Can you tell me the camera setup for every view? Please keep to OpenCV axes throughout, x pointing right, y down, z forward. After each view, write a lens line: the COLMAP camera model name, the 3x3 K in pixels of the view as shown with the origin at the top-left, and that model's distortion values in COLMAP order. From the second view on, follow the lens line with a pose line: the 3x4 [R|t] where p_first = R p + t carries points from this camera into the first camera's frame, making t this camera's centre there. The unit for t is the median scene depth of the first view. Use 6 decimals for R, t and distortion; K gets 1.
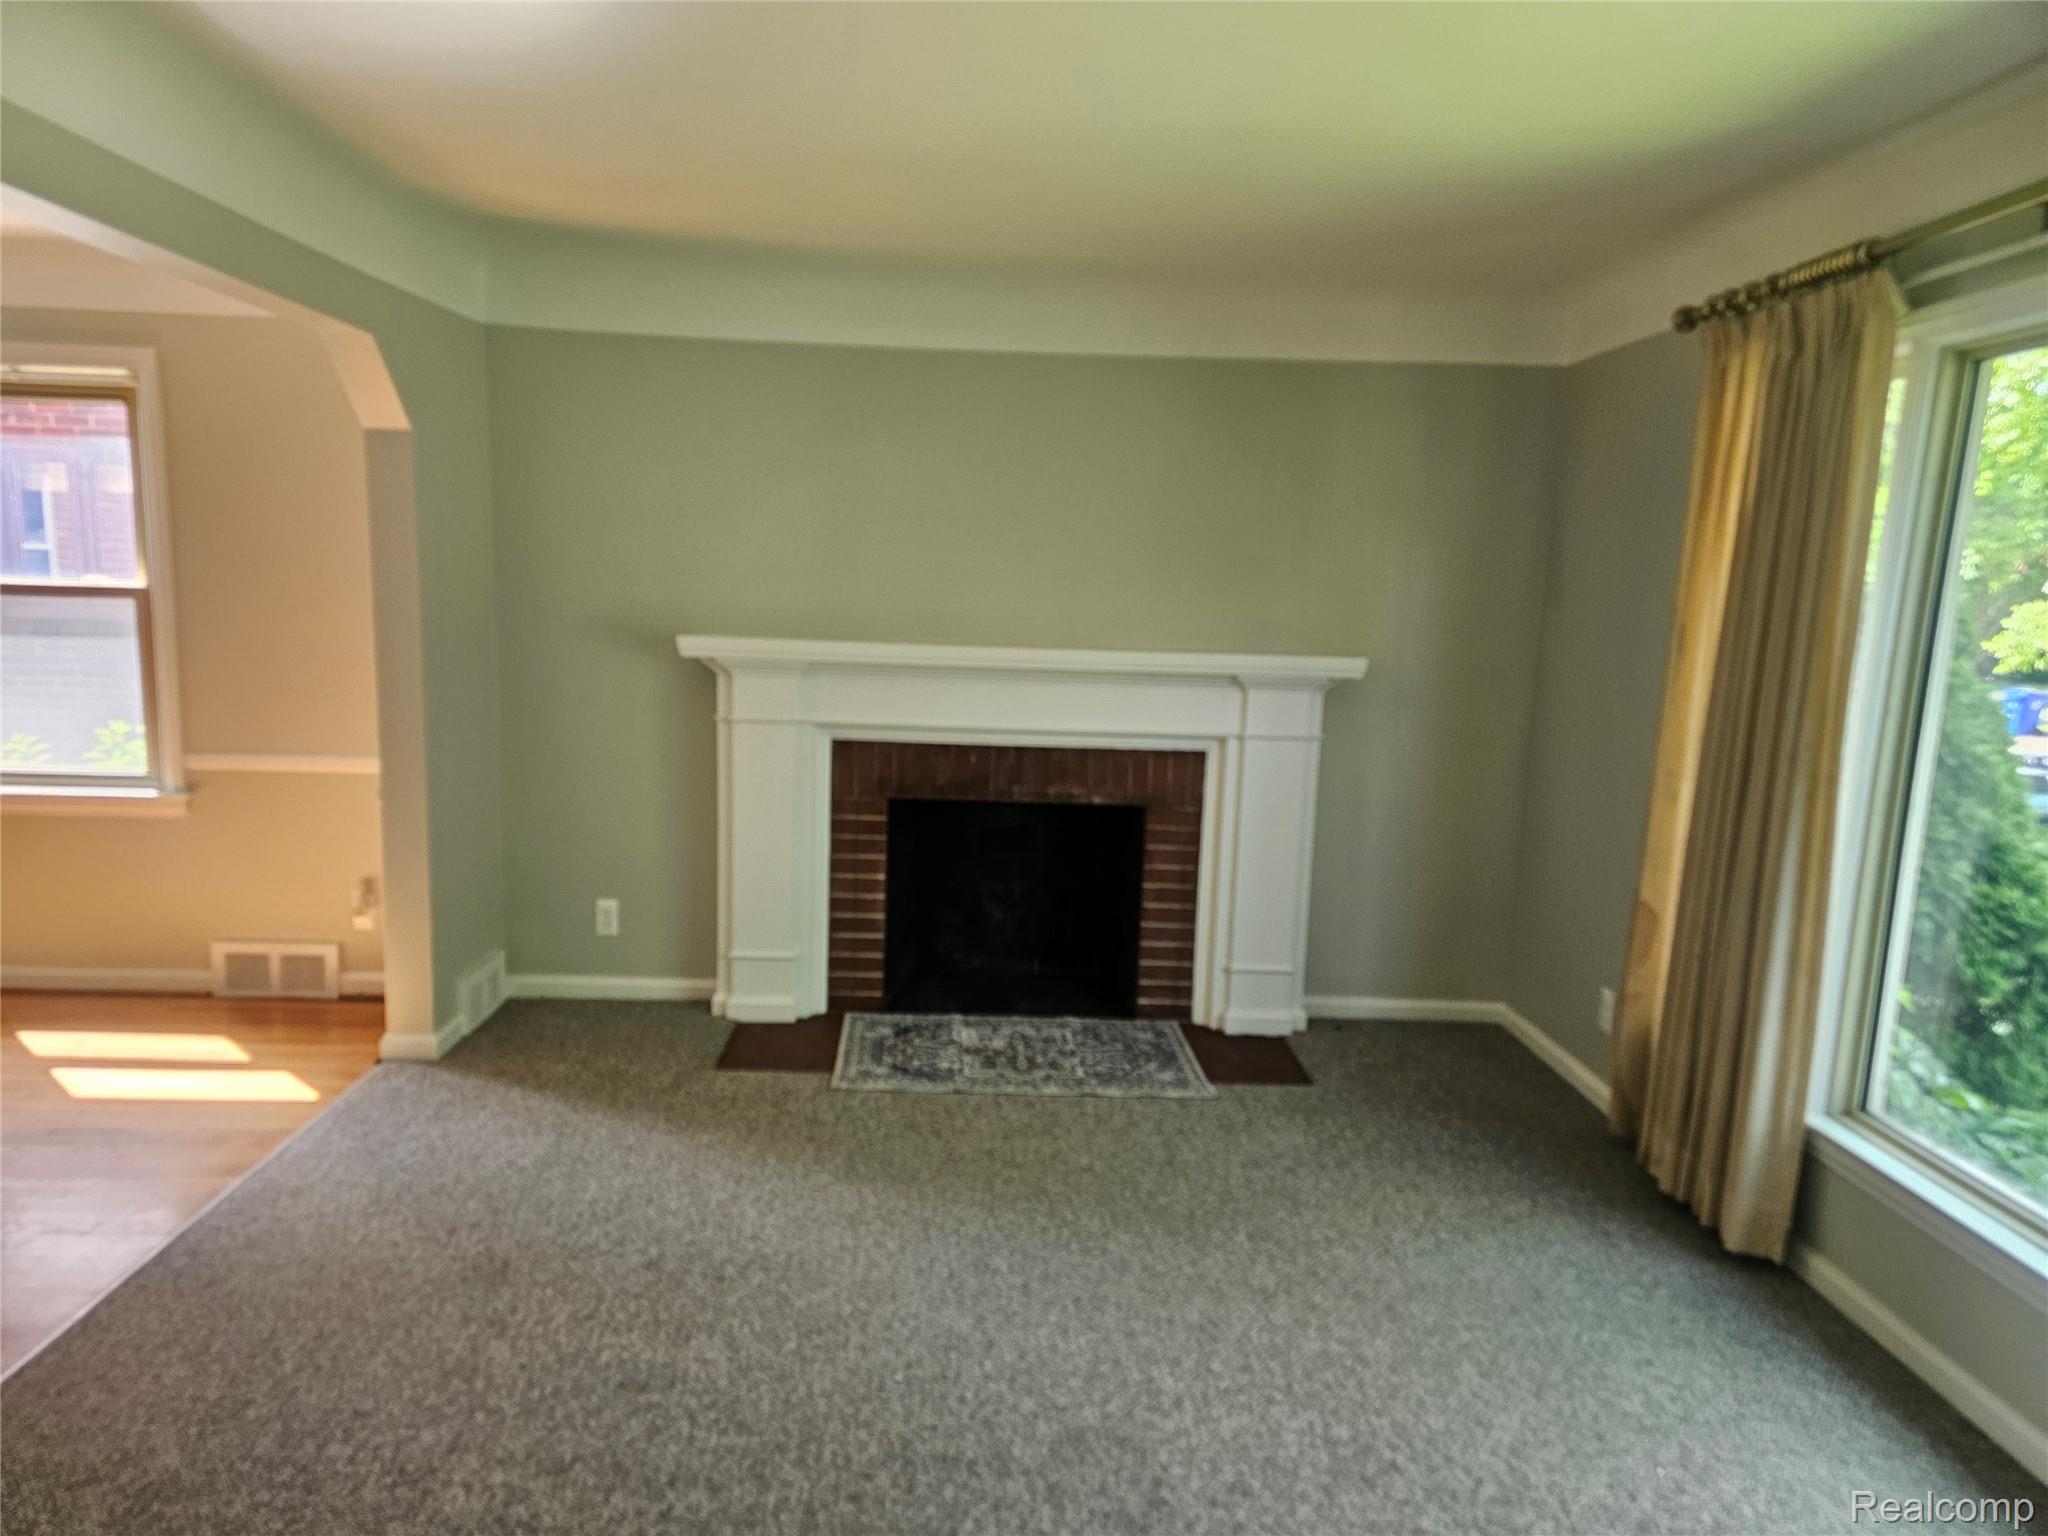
lens RADIAL K [[1382.9, 0, 1009.8], [0, 1382.9, 767.8], [0, 0, 1]] dist [0.078561, -0.038703]
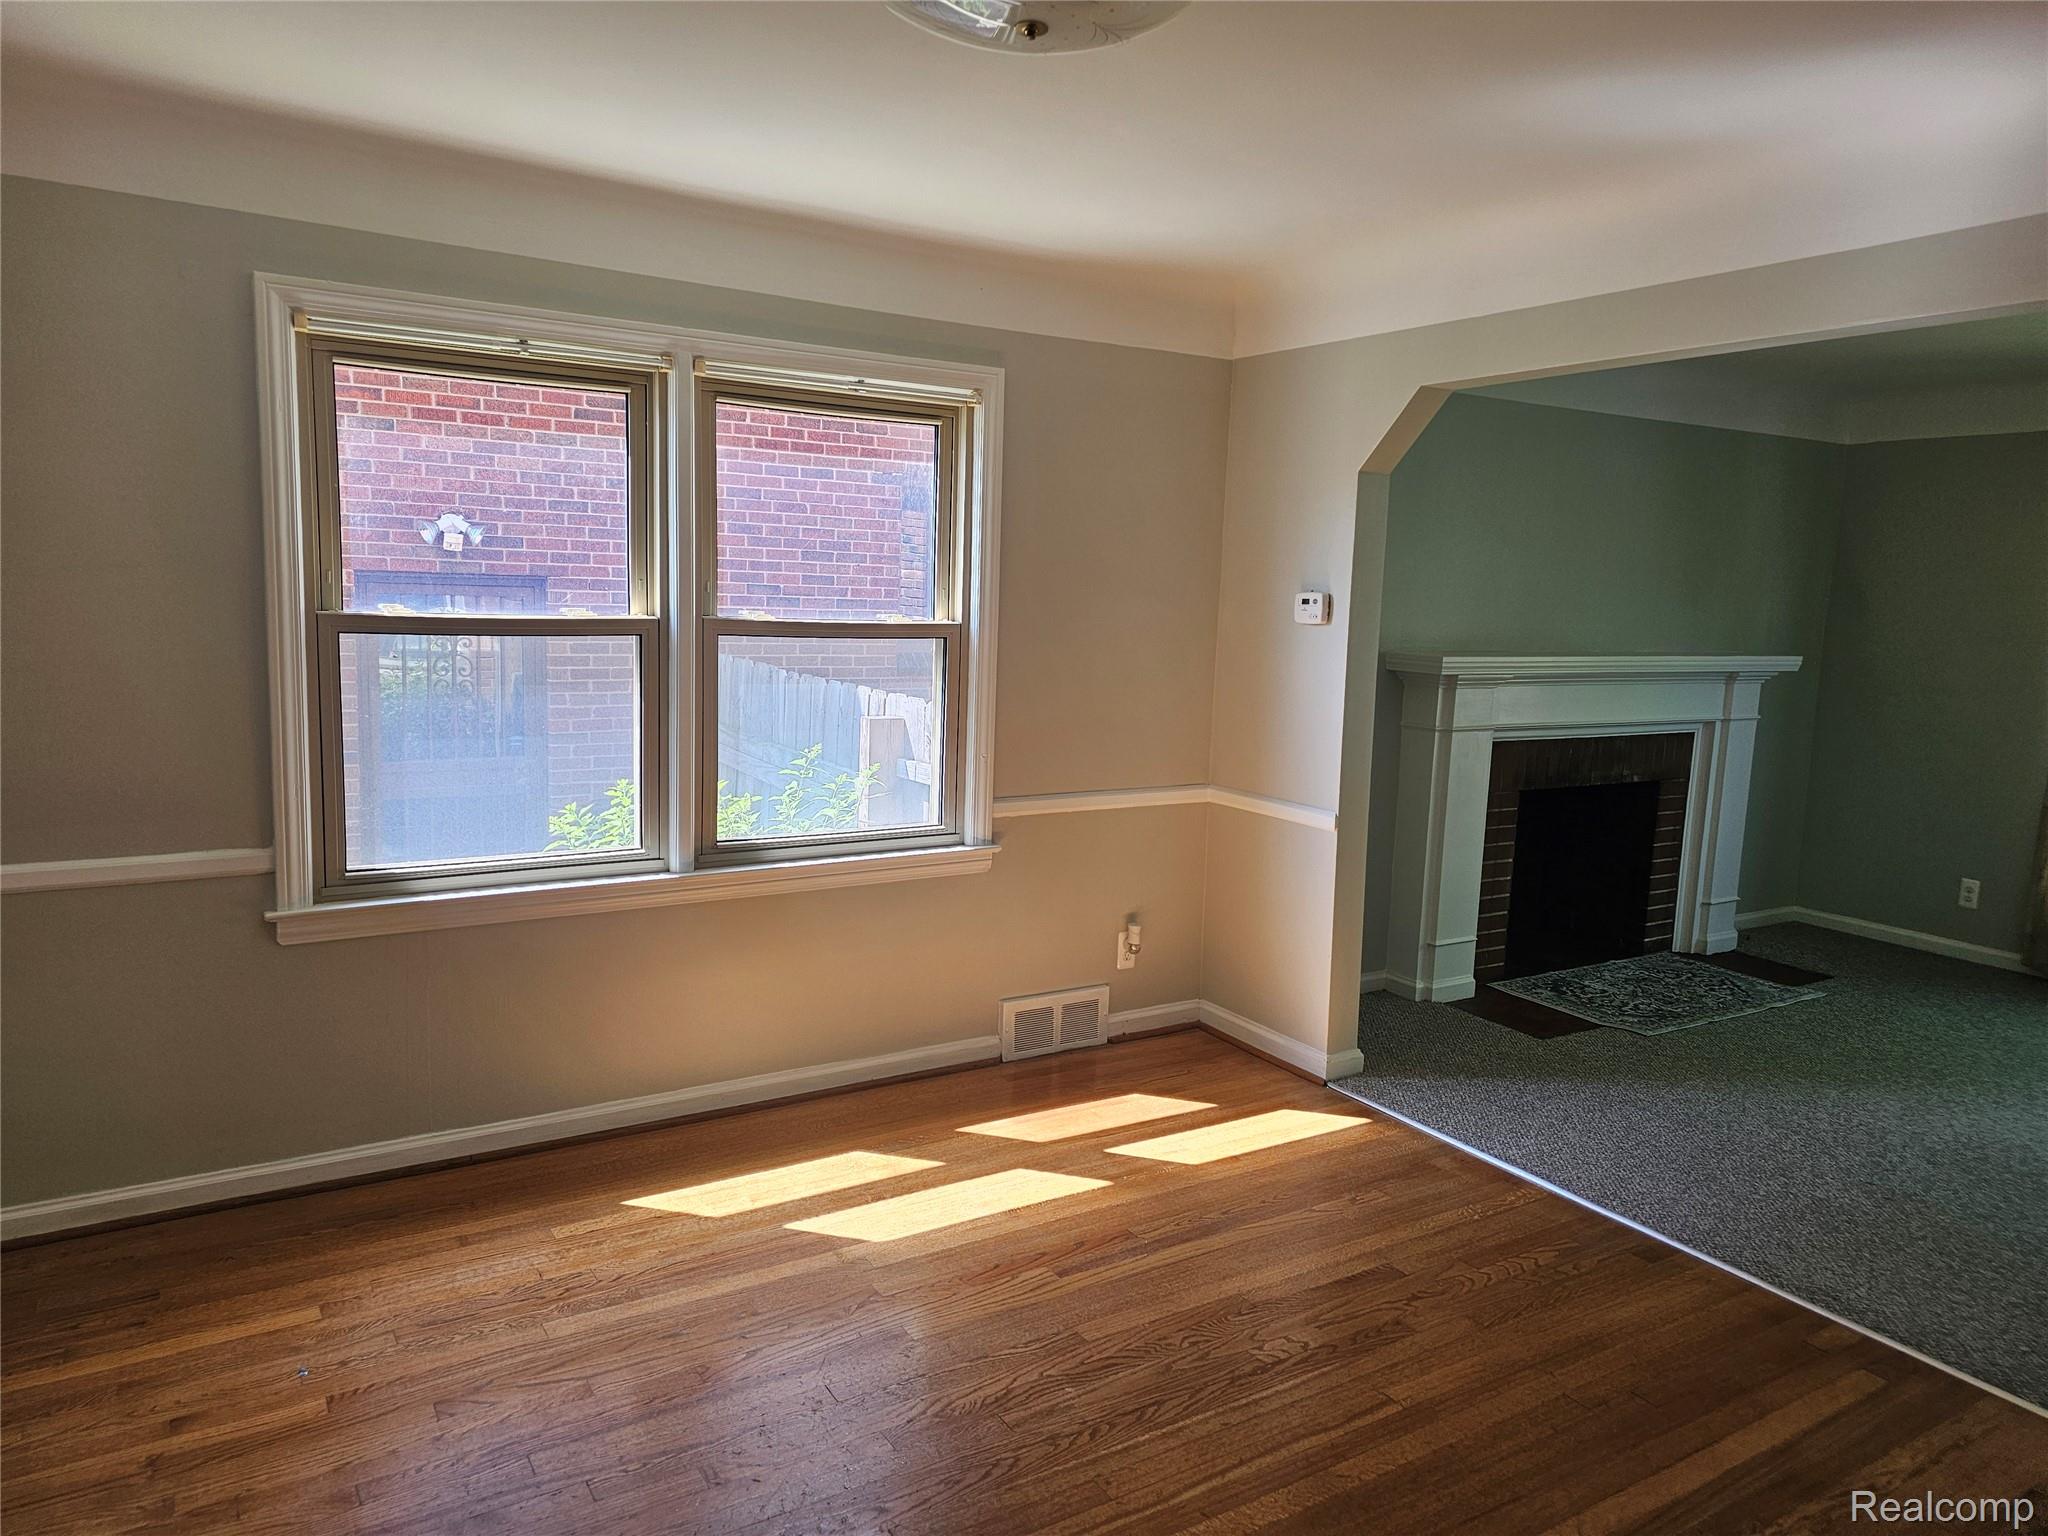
lens RADIAL K [[1382.9, 0, 1035.7], [0, 1382.9, 747.5], [0, 0, 1]] dist [0.078561, -0.038703]
pose [[0.857922, -0.064421, 0.509725, -1.023347], [0.070080, 0.997508, 0.008116, -0.051393], [-0.508978, 0.028759, 0.860299, 0.205726]]
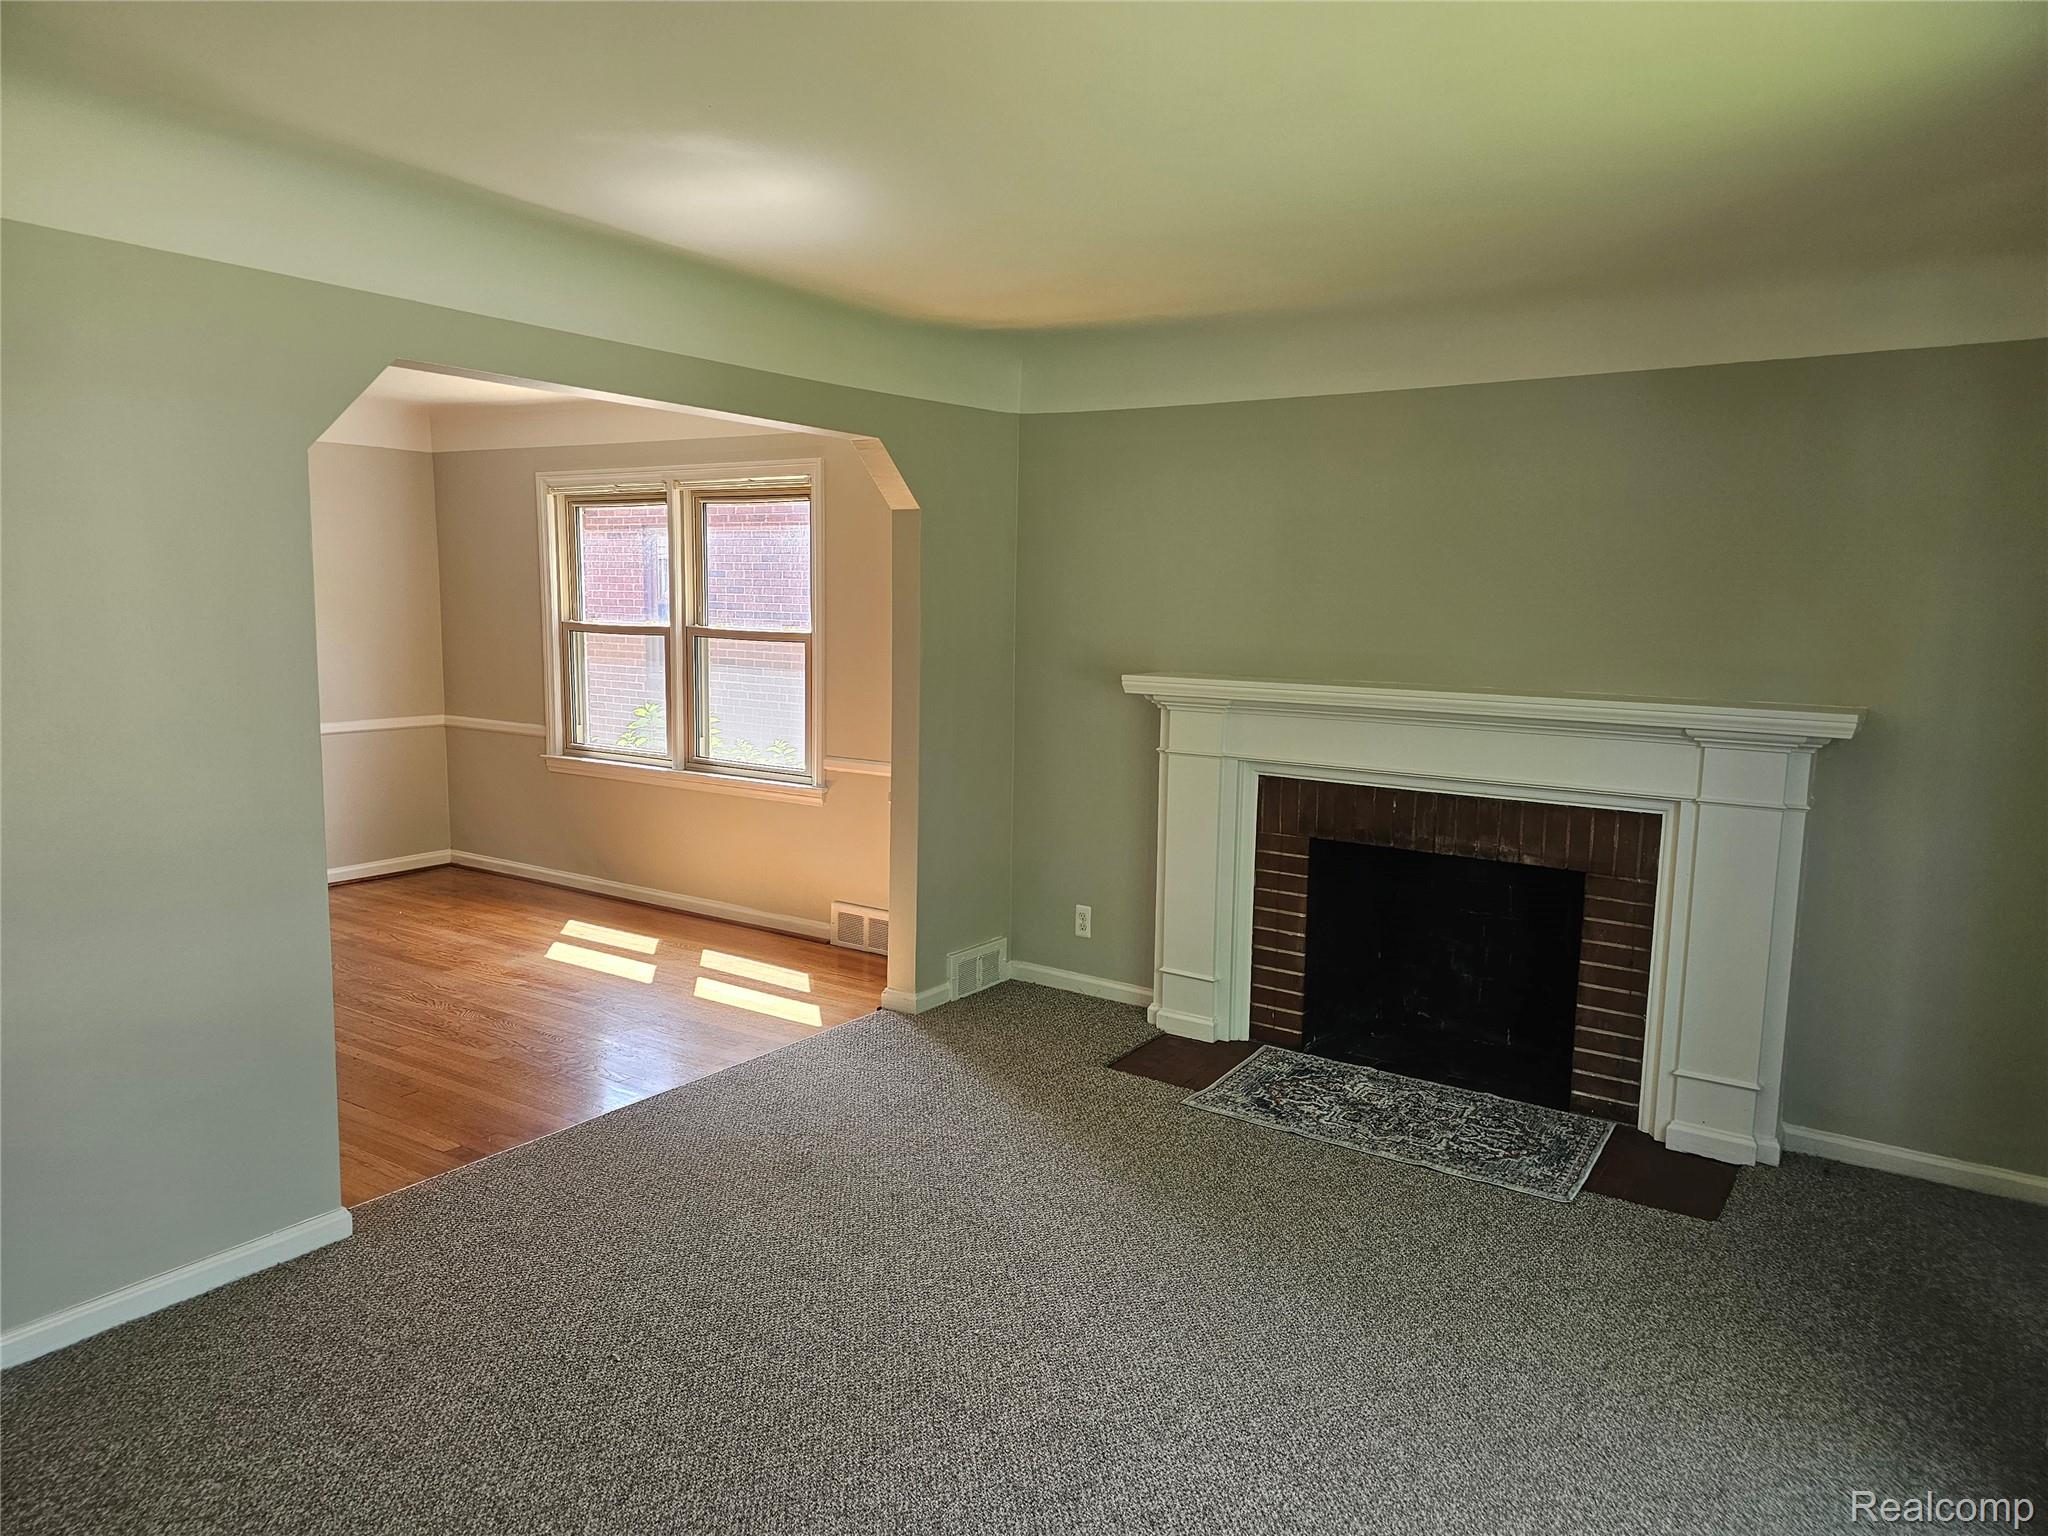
lens RADIAL K [[1382.9, 0, 1012.9], [0, 1382.9, 768.1], [0, 0, 1]] dist [0.078561, -0.038703]
pose [[0.804495, 0.056503, -0.591266, 0.332523], [-0.077084, 0.996978, -0.009608, -0.001933], [0.588936, 0.053307, 0.806420, 0.055983]]
